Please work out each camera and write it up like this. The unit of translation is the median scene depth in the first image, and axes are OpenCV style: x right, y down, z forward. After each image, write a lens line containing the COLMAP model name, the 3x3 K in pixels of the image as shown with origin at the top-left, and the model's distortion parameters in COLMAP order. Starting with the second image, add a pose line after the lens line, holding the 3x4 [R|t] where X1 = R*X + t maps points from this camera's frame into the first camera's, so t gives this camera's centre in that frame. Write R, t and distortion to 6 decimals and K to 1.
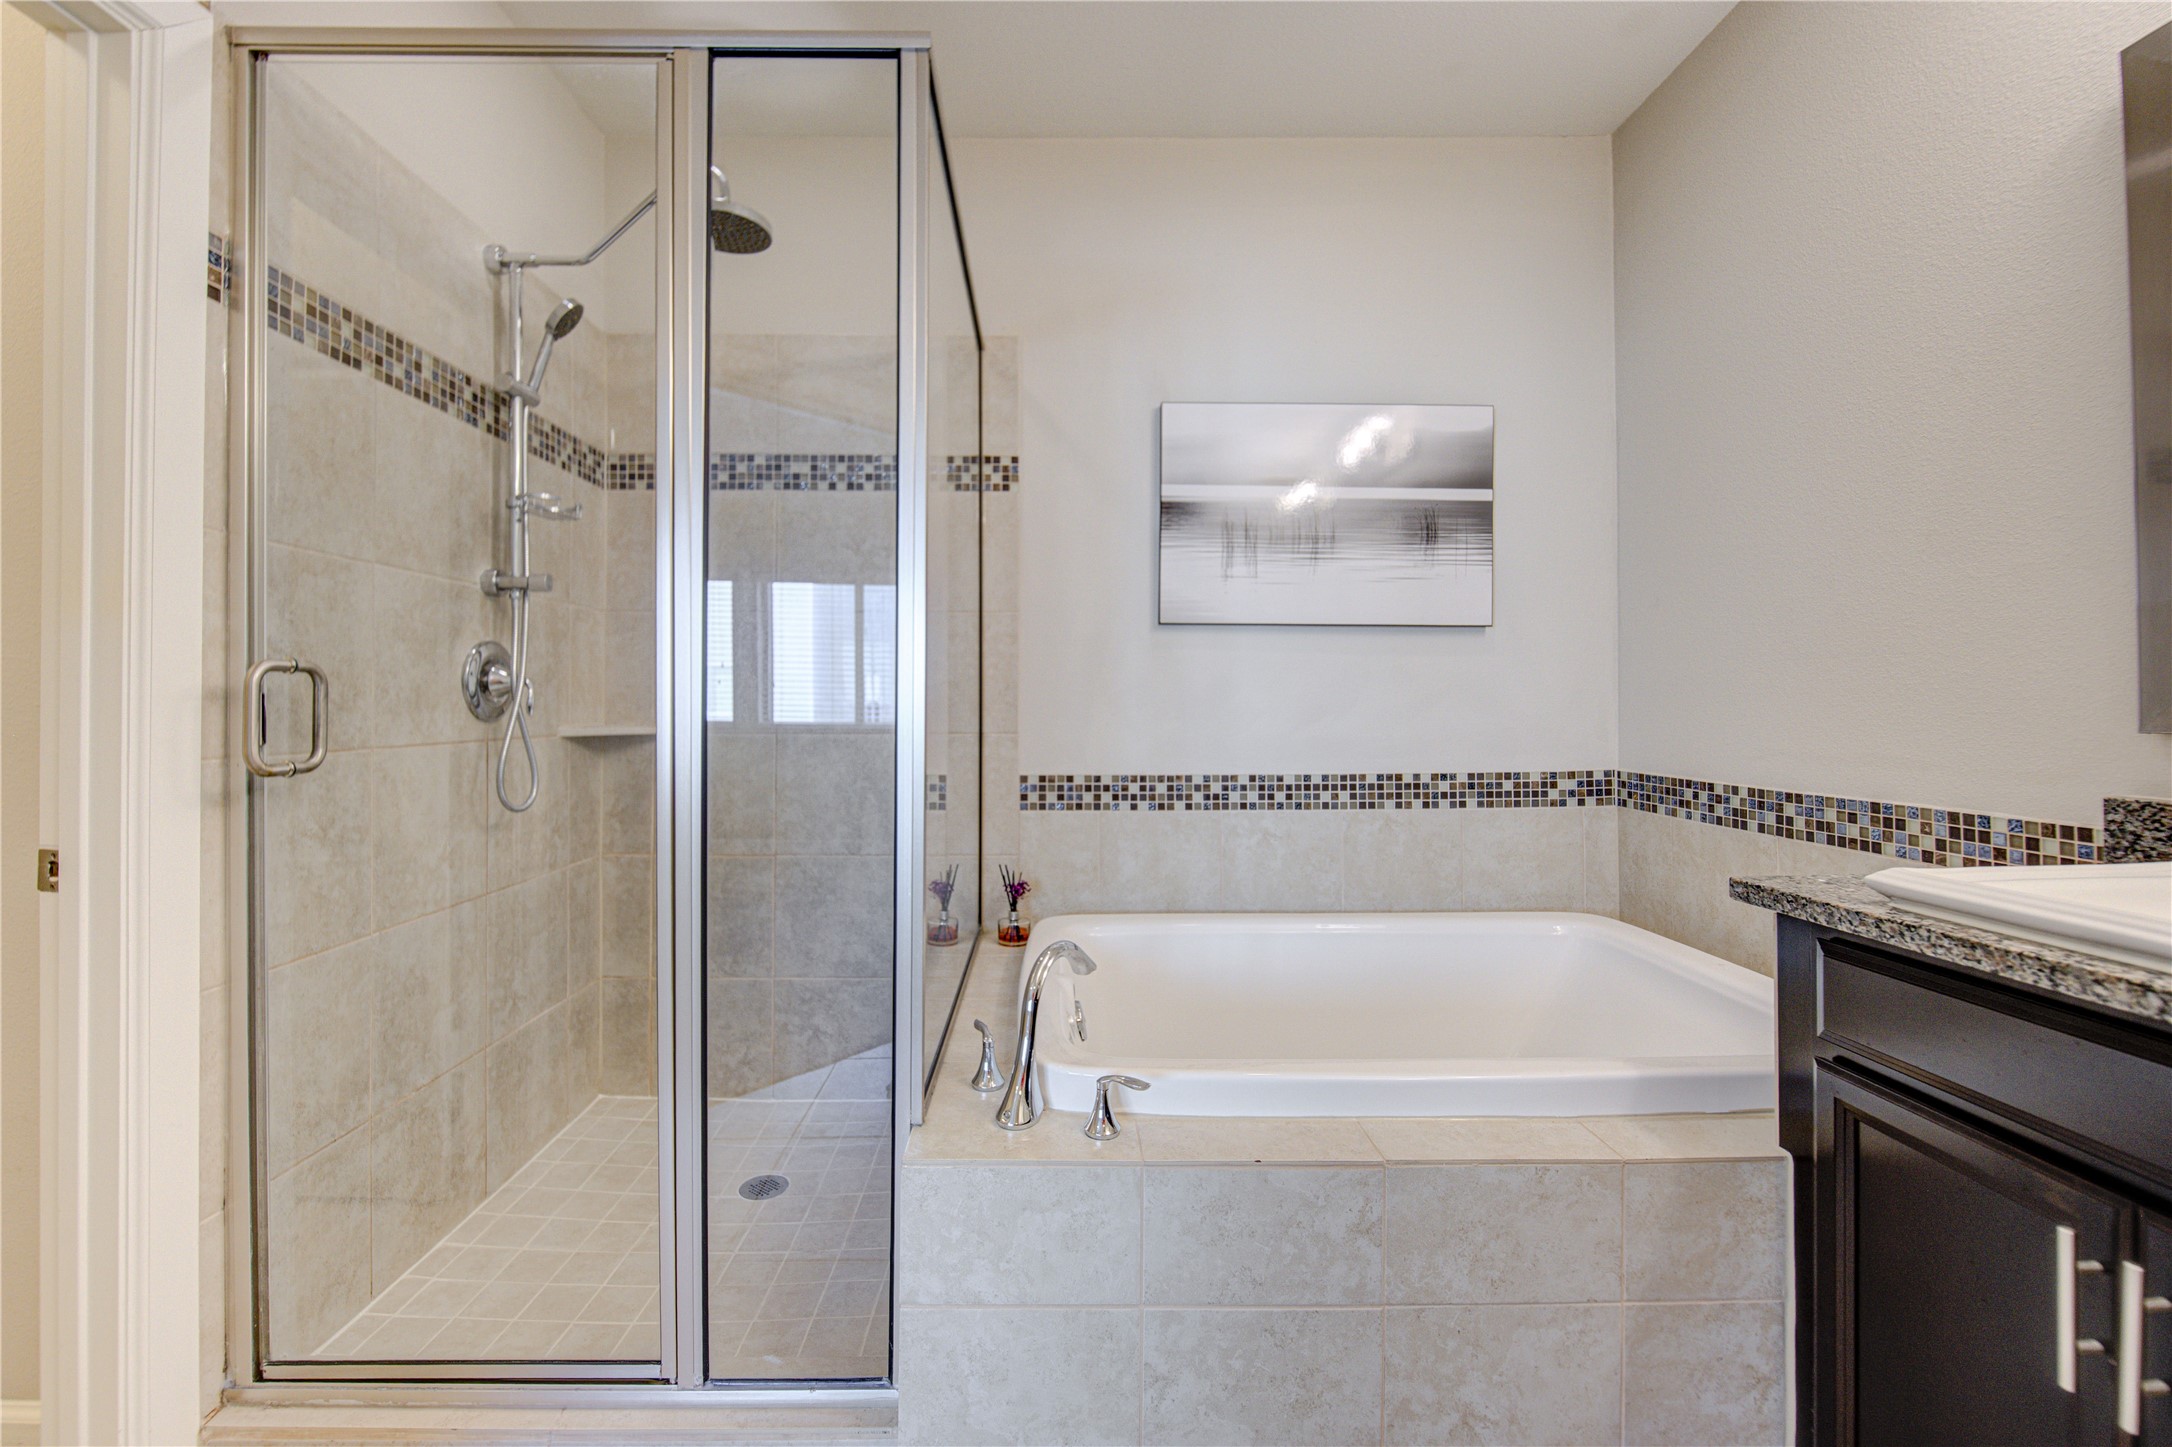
lens RADIAL K [[883.3, 0, 1075.0], [0, 883.3, 700.8], [0, 0, 1]] dist [-0.009562, -0.000058]
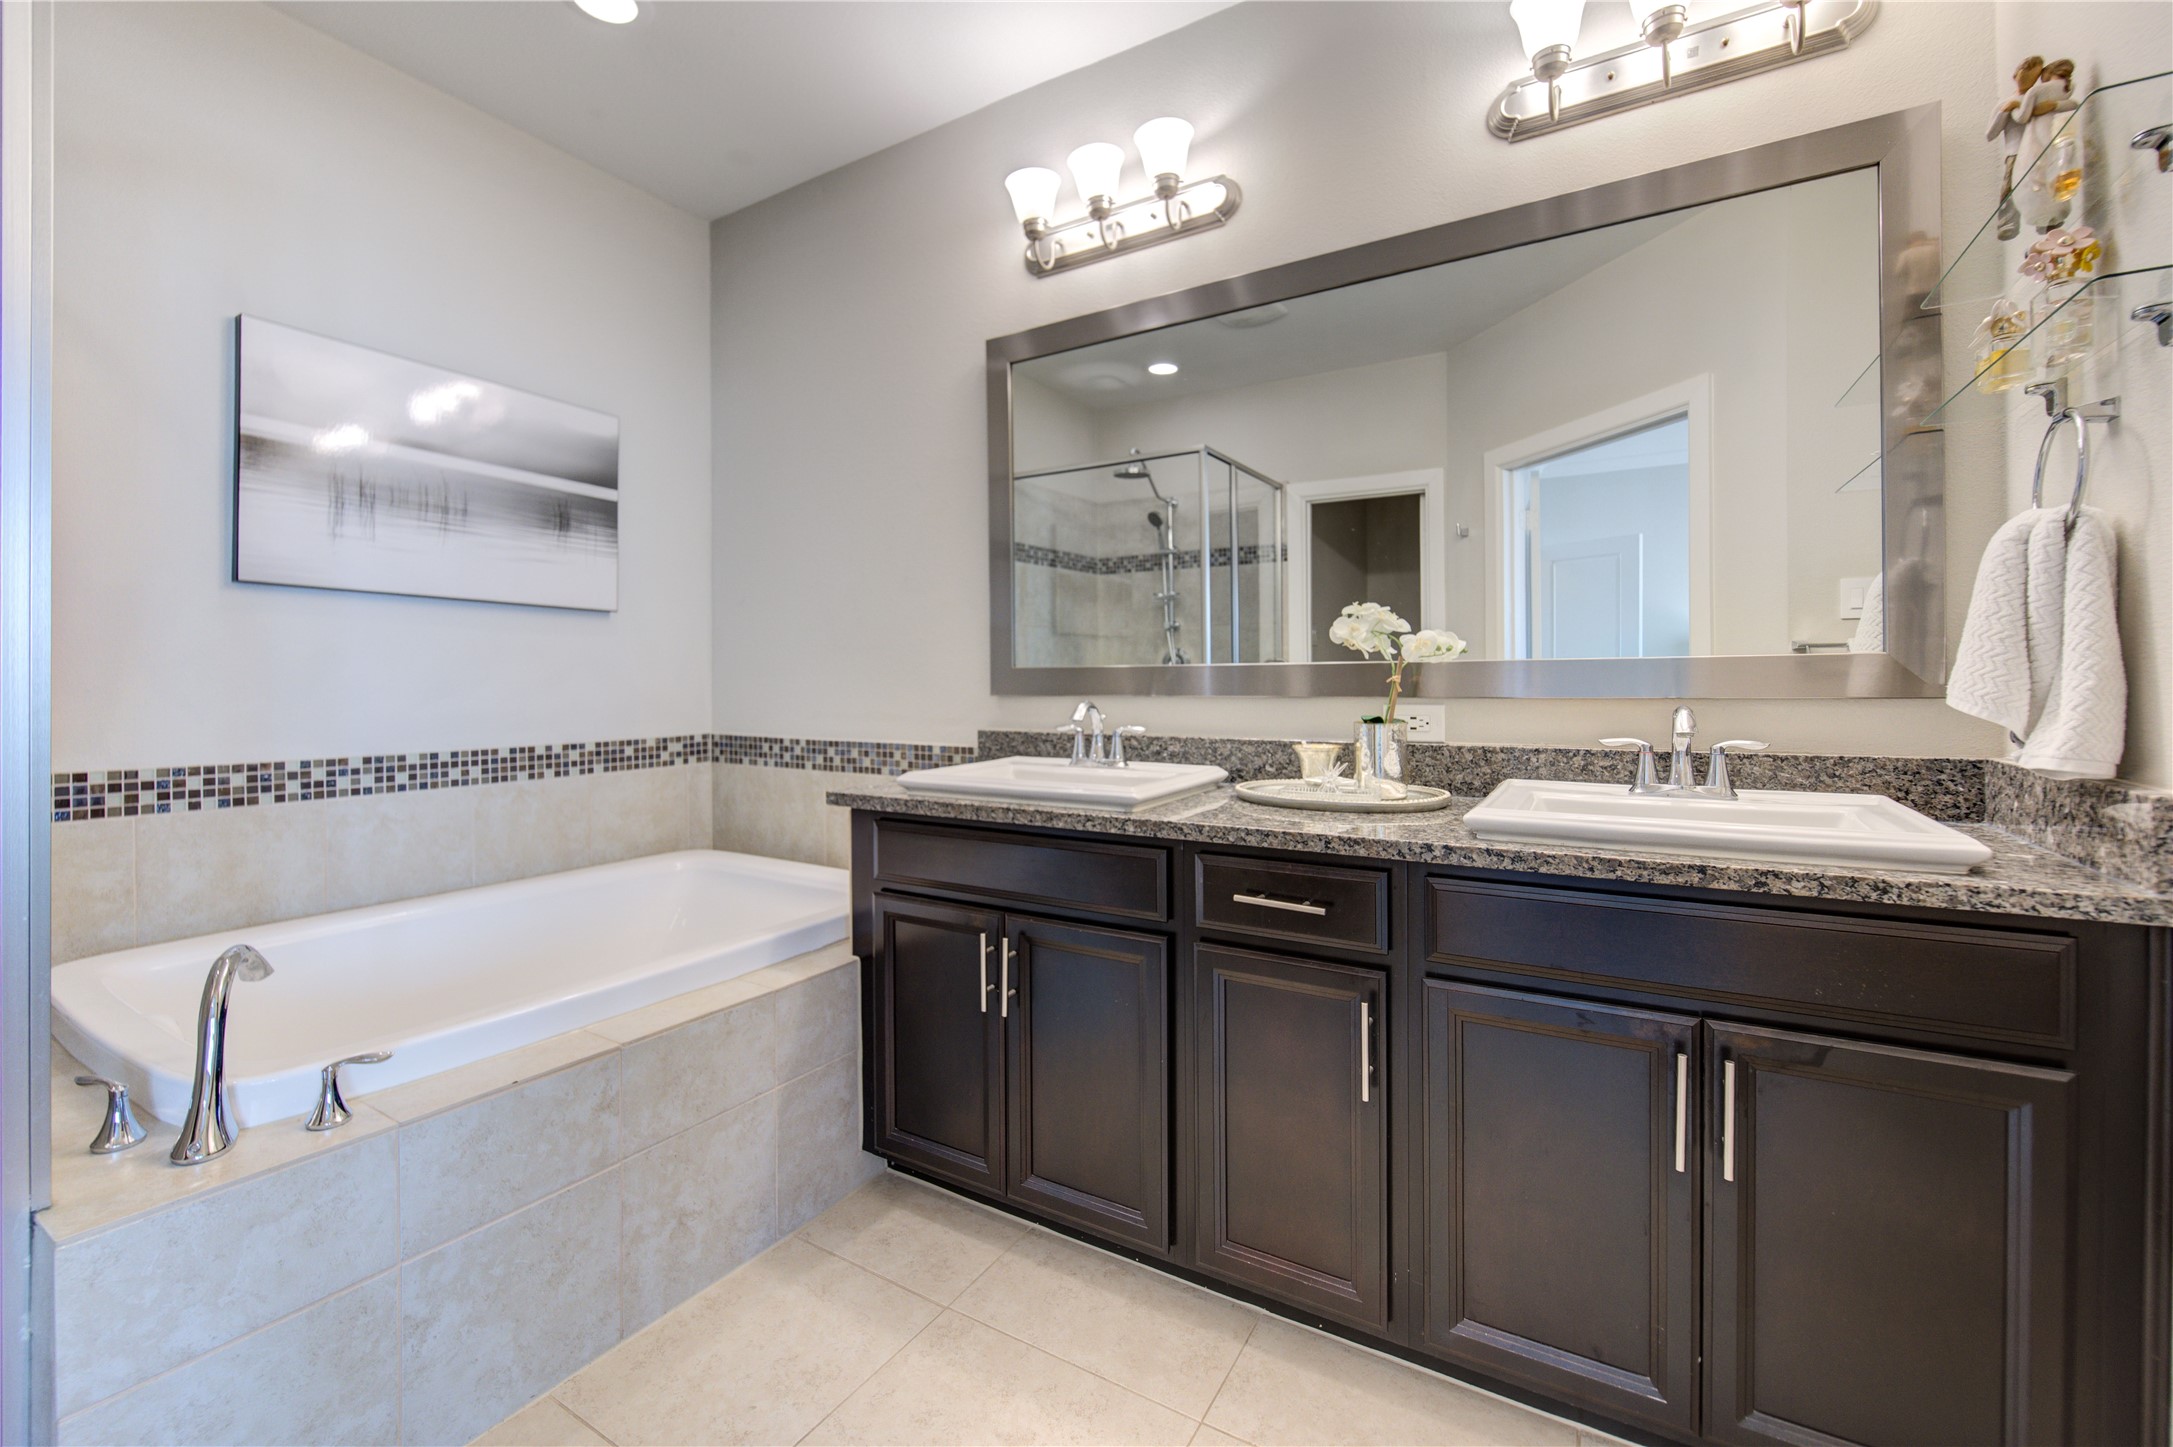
lens RADIAL K [[893.1, 0, 1059.3], [0, 893.1, 696.4], [0, 0, 1]] dist [-0.004838, -0.000358]
pose [[0.537475, -0.011329, 0.843203, -0.190940], [-0.004003, 0.999864, 0.015985, 0.004060], [-0.843270, -0.011967, 0.537357, -0.099552]]
